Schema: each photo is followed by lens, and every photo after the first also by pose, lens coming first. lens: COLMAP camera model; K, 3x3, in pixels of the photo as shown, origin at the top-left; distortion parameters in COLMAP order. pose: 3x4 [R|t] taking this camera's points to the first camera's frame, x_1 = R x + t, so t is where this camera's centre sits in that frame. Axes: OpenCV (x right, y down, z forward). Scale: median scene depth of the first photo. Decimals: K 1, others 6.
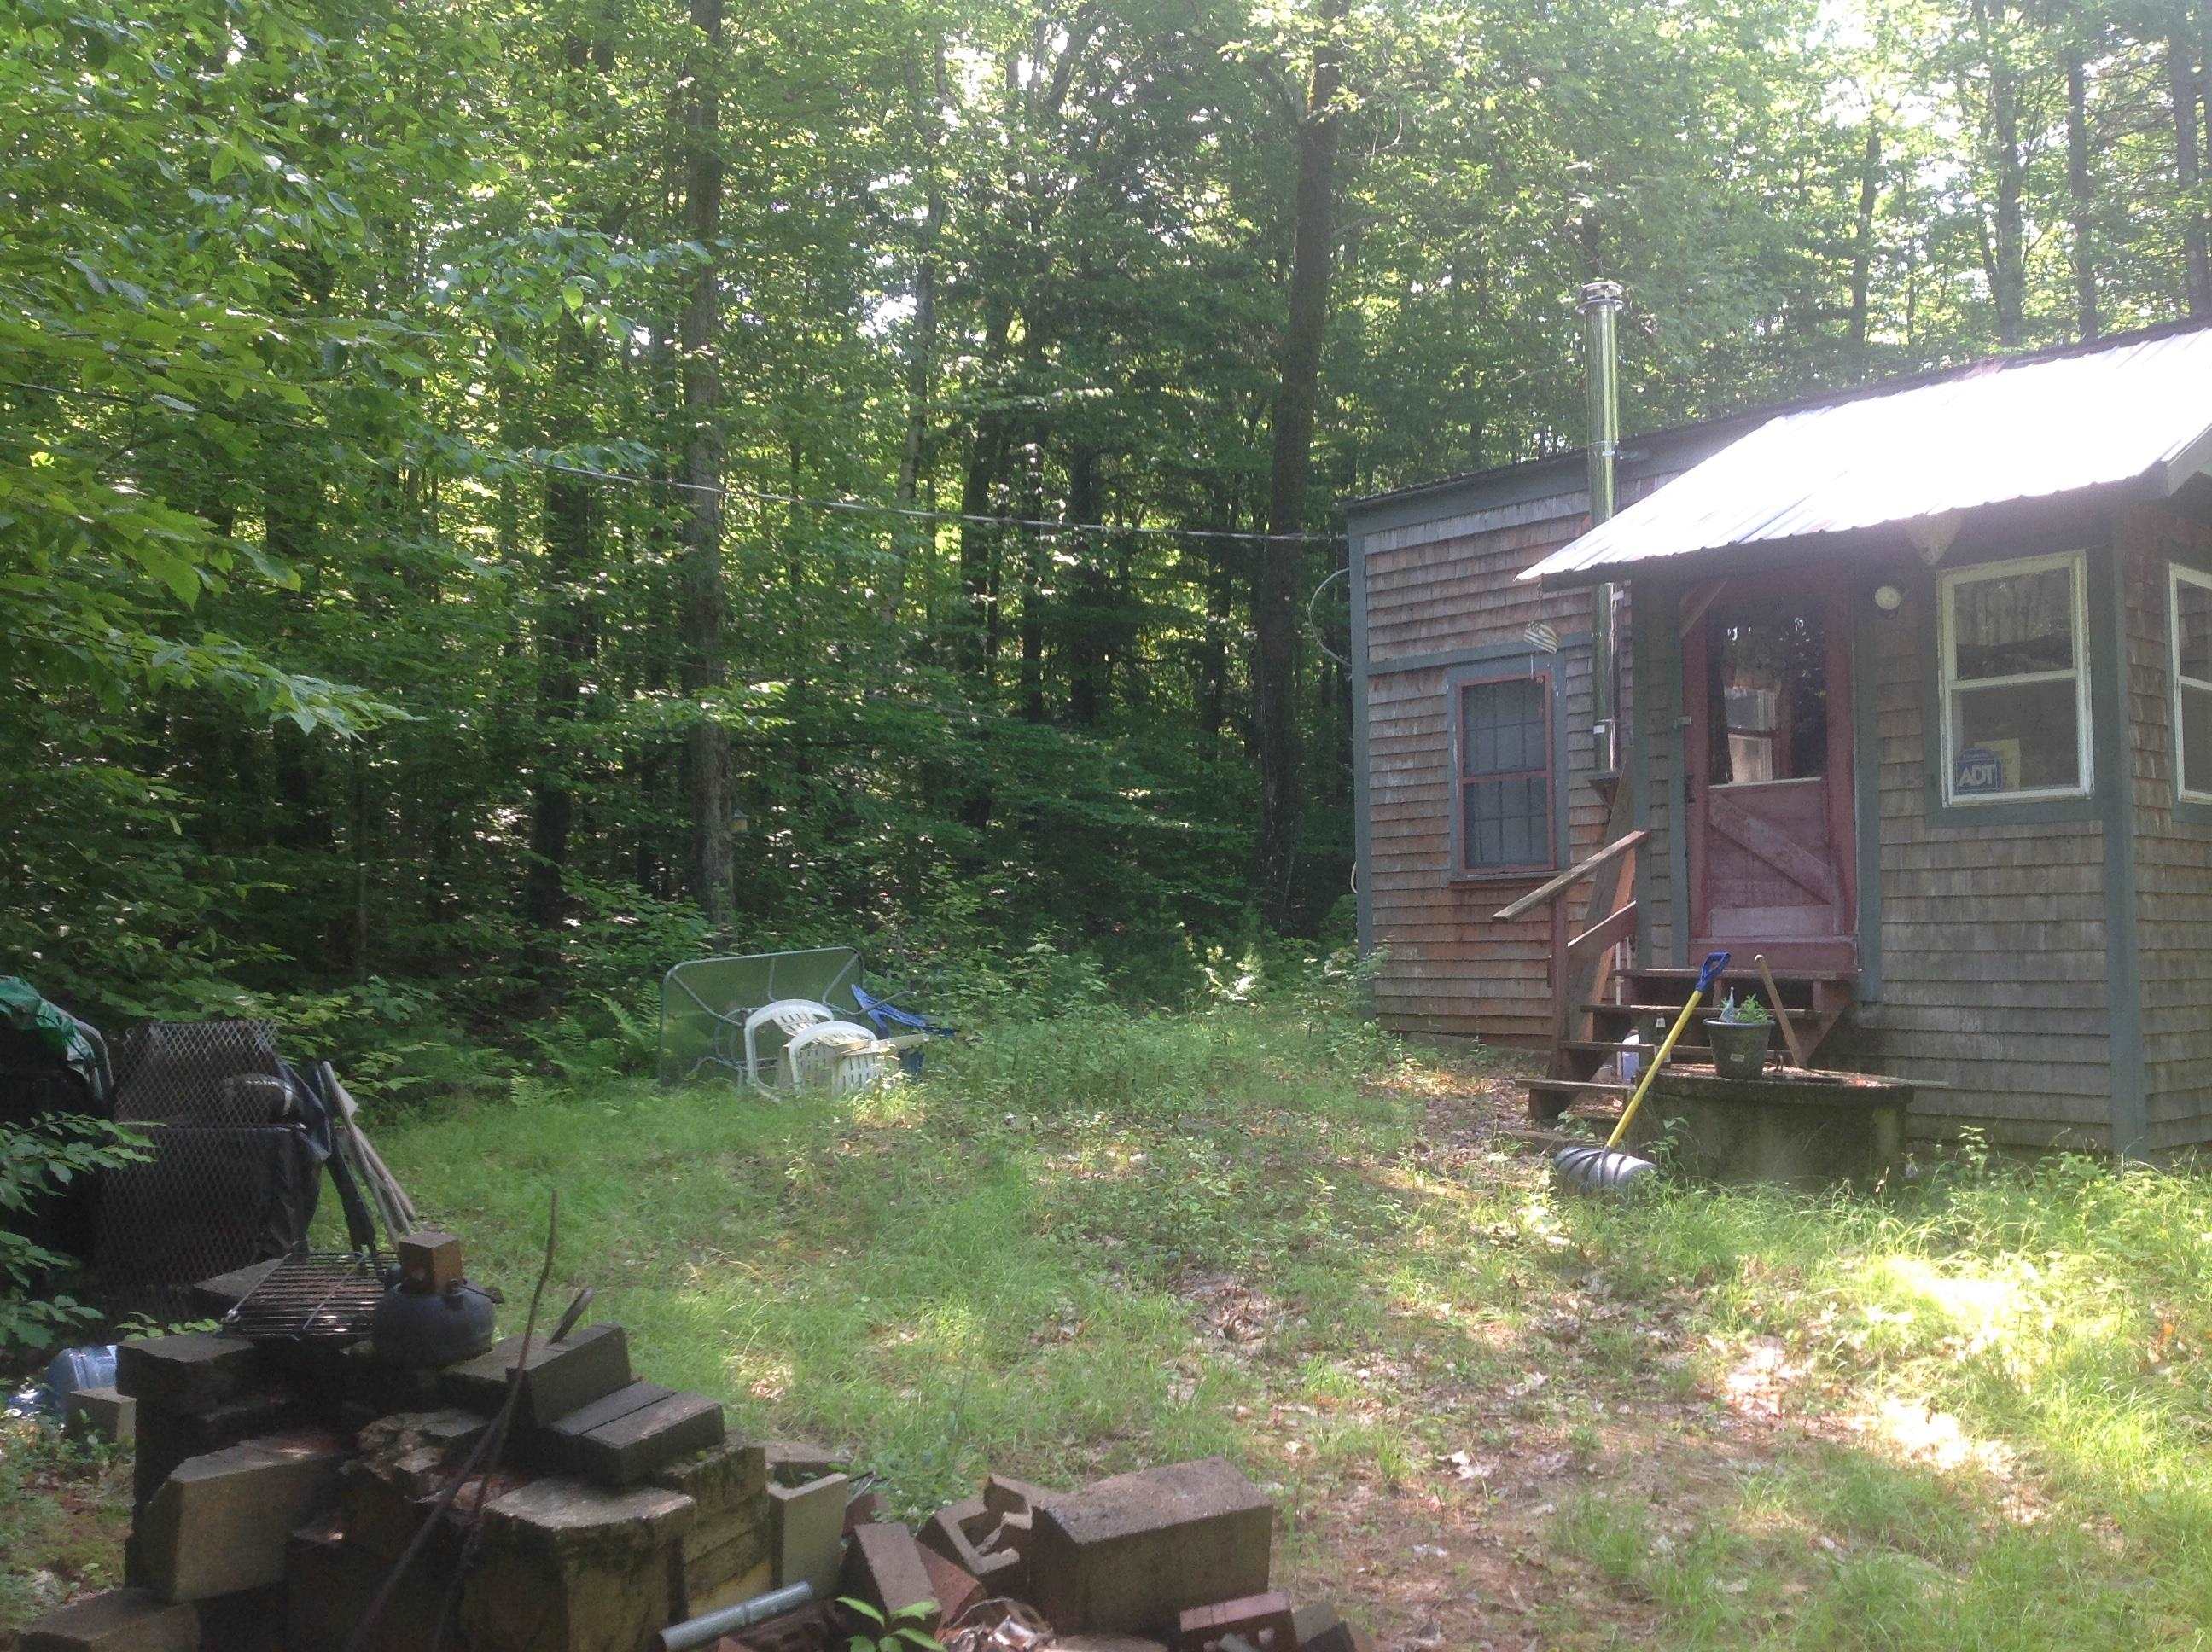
lens RADIAL K [[2070.0, 0, 1119.1], [0, 2070.0, 865.9], [0, 0, 1]] dist [0.188193, -0.442617]
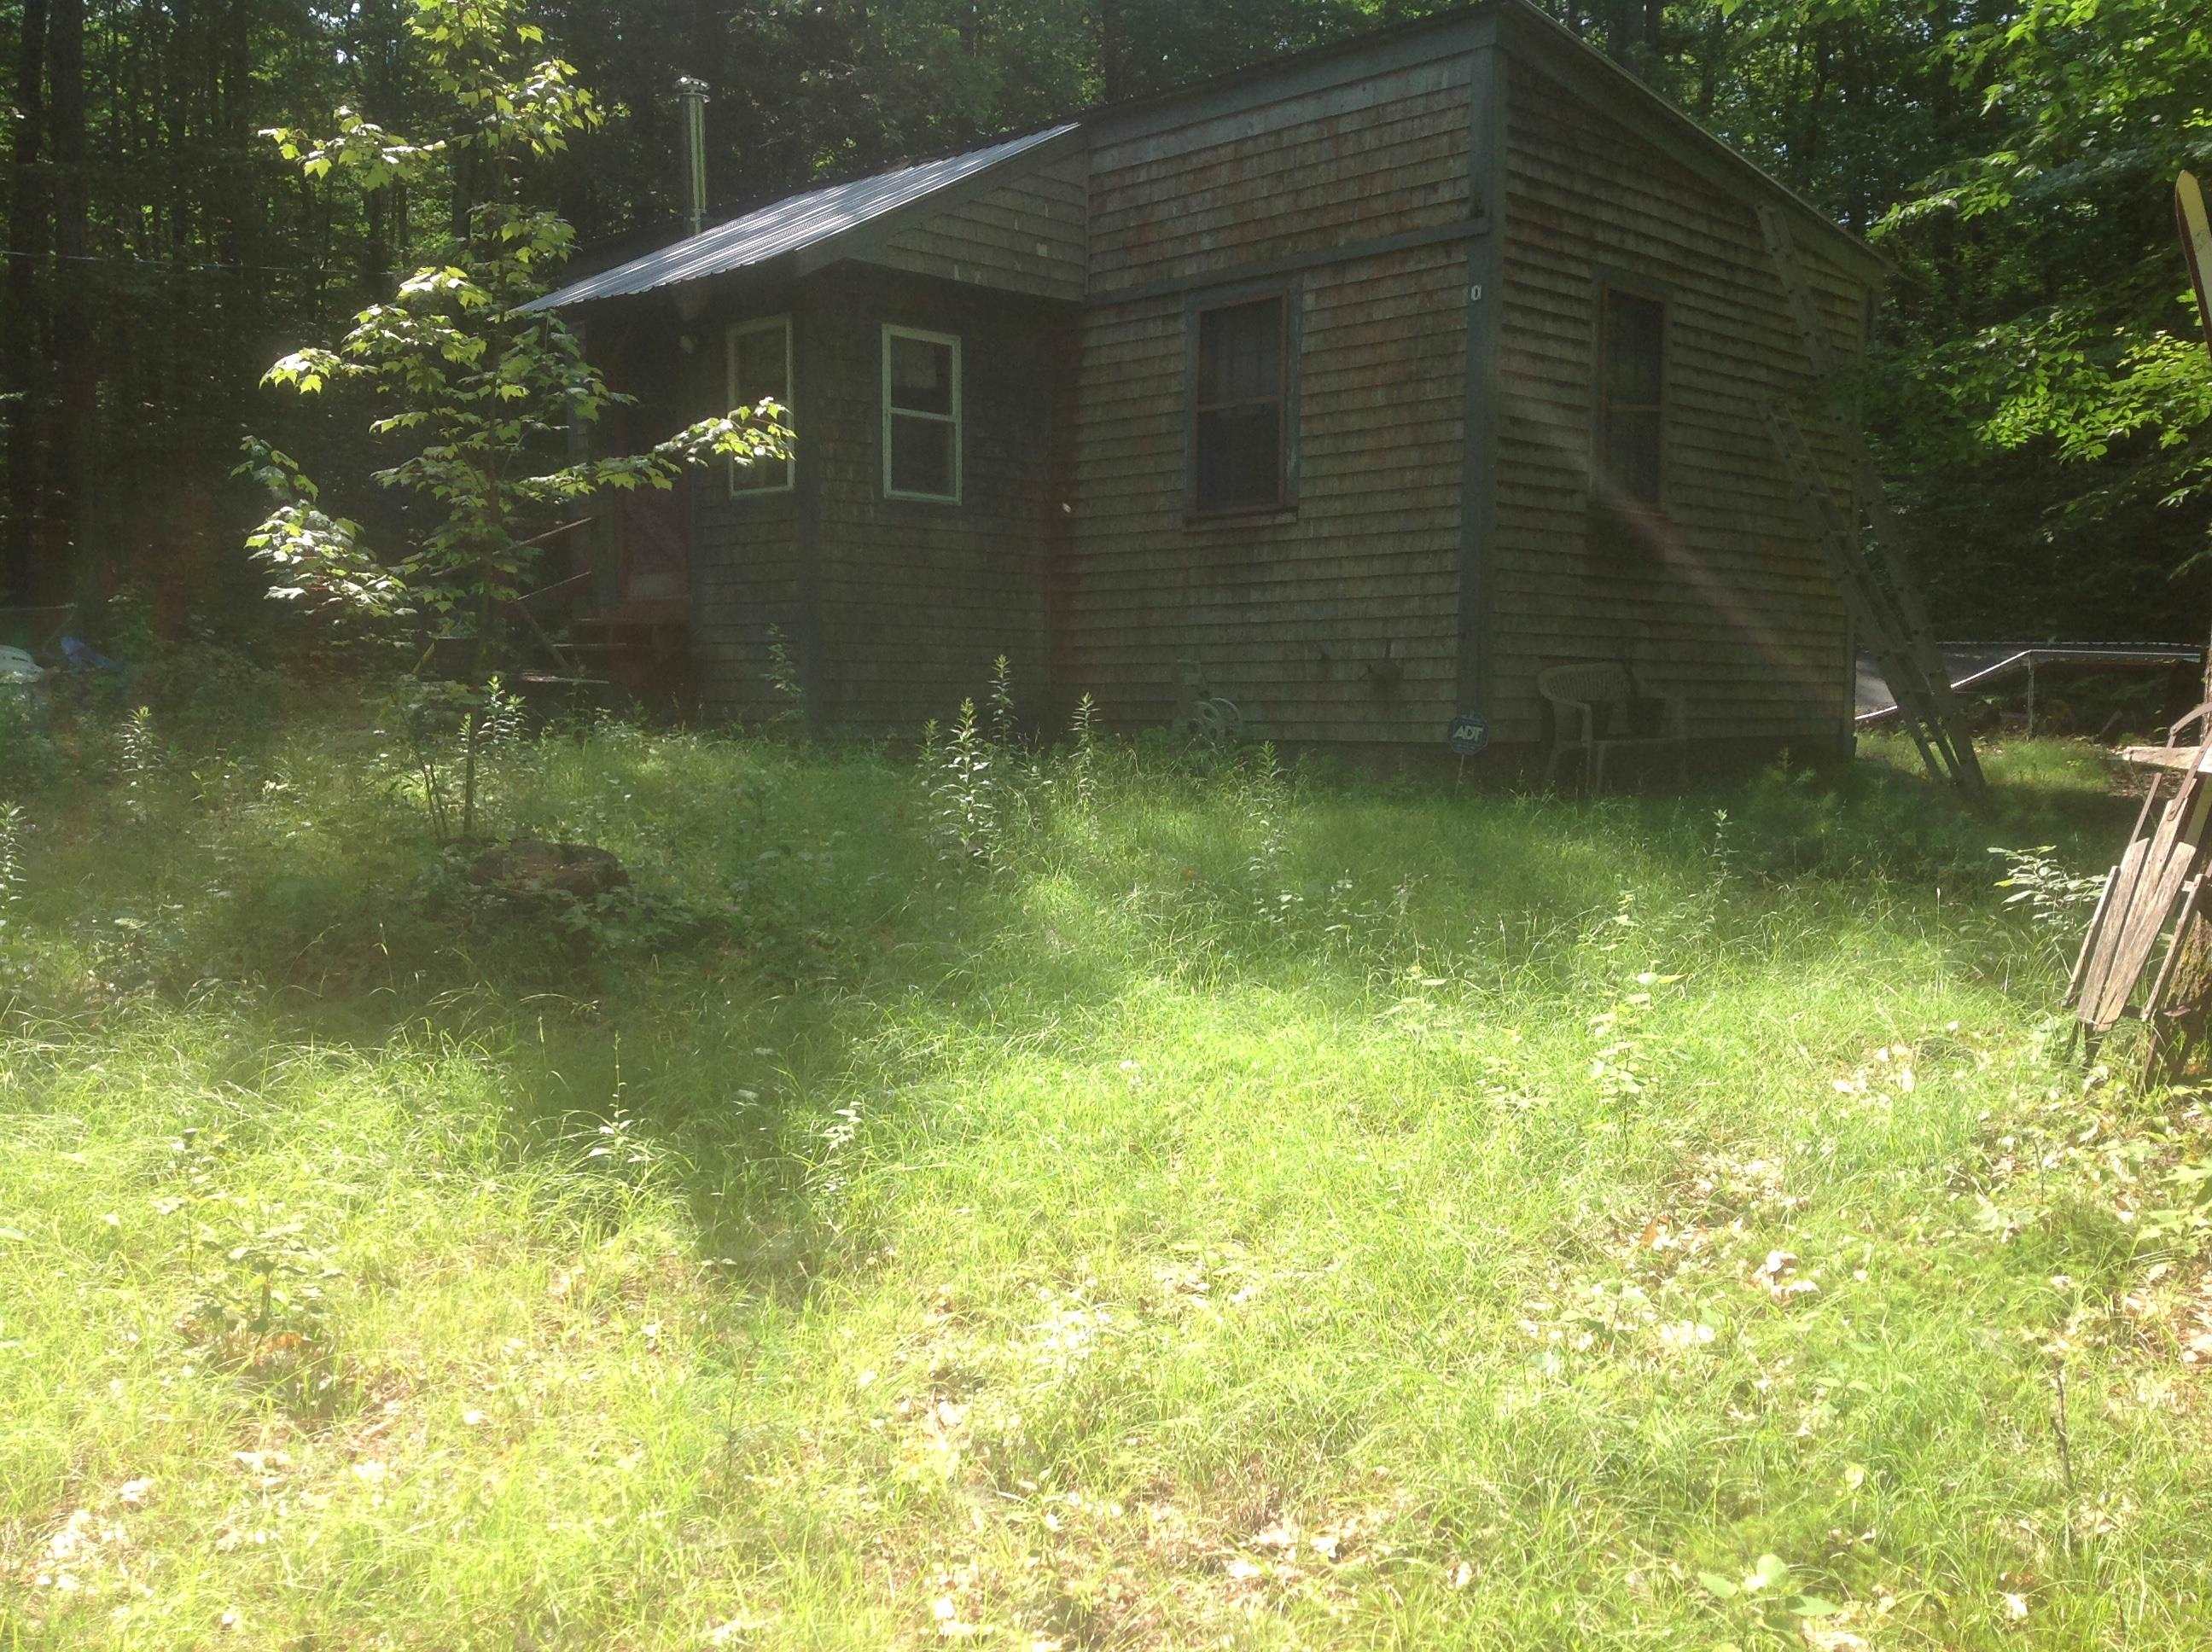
lens RADIAL K [[2127.0, 0, 1106.0], [0, 2127.0, 826.0], [0, 0, 1]] dist [0.209398, -0.702830]
pose [[0.999119, 0.007274, 0.041321, 0.547182], [-0.011500, 0.994620, 0.102955, 0.035801], [-0.040350, -0.103340, 0.993827, -0.420119]]
